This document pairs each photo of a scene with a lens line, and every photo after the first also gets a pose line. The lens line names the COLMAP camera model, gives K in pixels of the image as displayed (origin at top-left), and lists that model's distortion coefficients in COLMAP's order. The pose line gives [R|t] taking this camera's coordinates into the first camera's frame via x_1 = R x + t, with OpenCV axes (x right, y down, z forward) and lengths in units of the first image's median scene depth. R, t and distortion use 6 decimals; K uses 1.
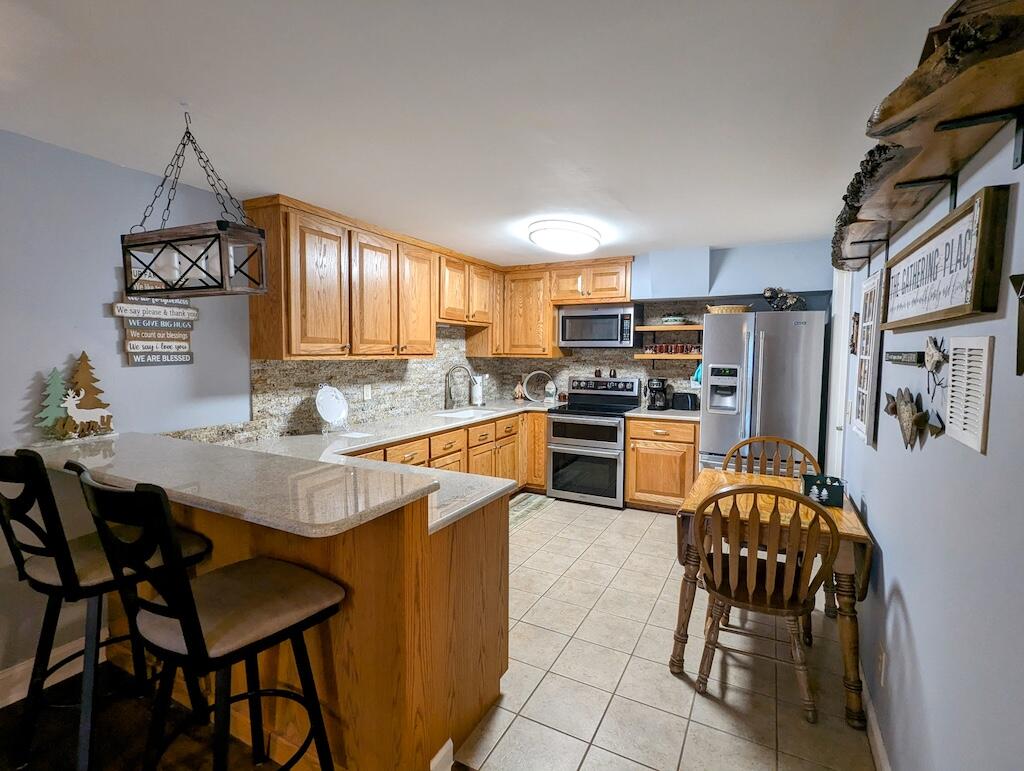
lens RADIAL K [[485.8, 0, 509.1], [0, 485.8, 385.7], [0, 0, 1]] dist [0.006071, -0.002094]
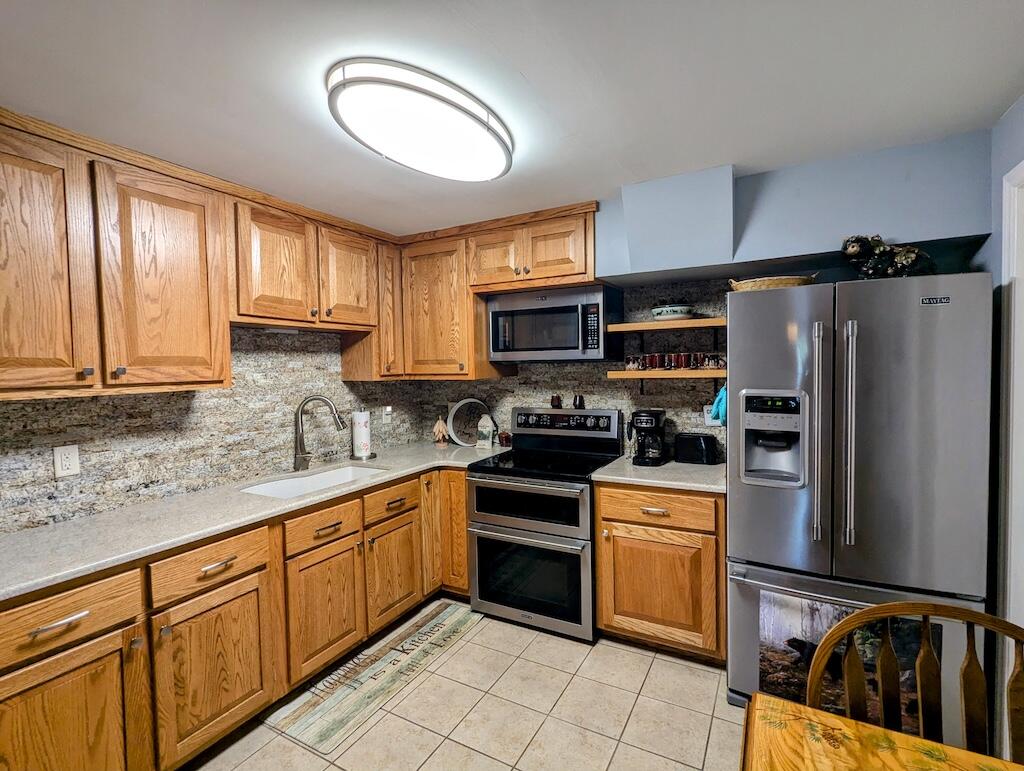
lens RADIAL K [[485.8, 0, 510.4], [0, 485.8, 385.3], [0, 0, 1]] dist [0.006071, -0.002094]
pose [[0.999622, -0.023766, -0.013788, 0.152172], [0.023326, 0.999240, -0.031223, -0.033022], [0.014519, 0.030889, 0.999417, 0.419903]]
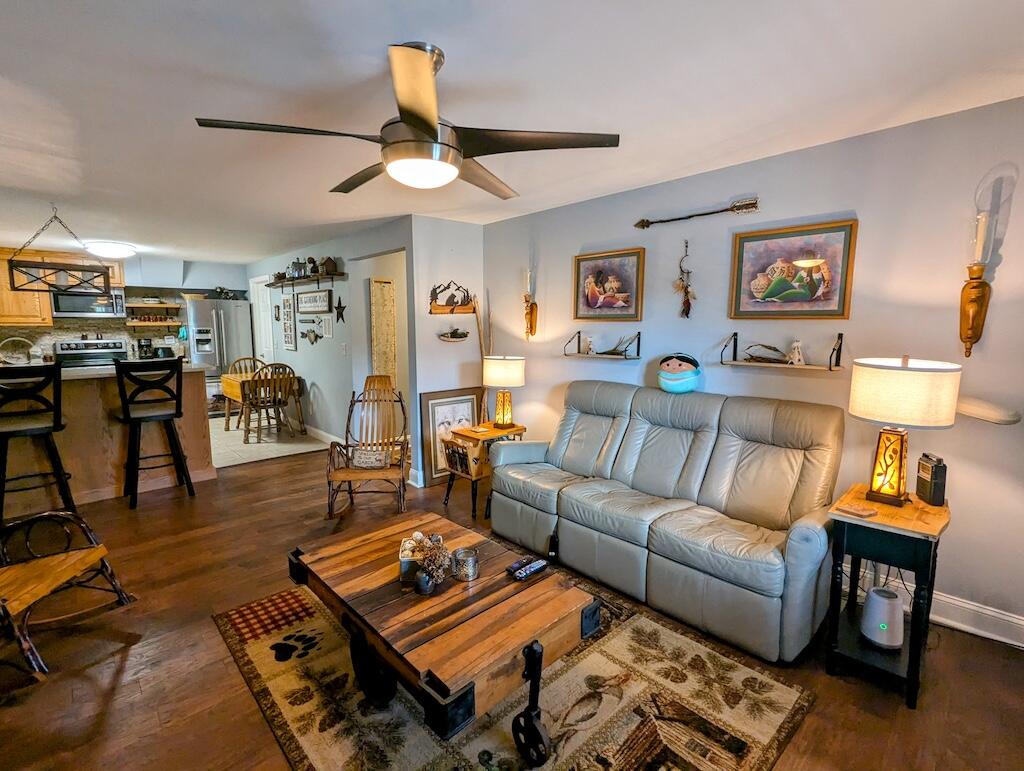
lens RADIAL K [[485.8, 0, 507.8], [0, 485.8, 387.1], [0, 0, 1]] dist [0.006071, -0.002094]
pose [[0.320281, -0.128725, 0.938536, -0.810792], [0.070732, 0.991209, 0.111811, 0.047871], [-0.944678, 0.030573, 0.326570, -0.586451]]
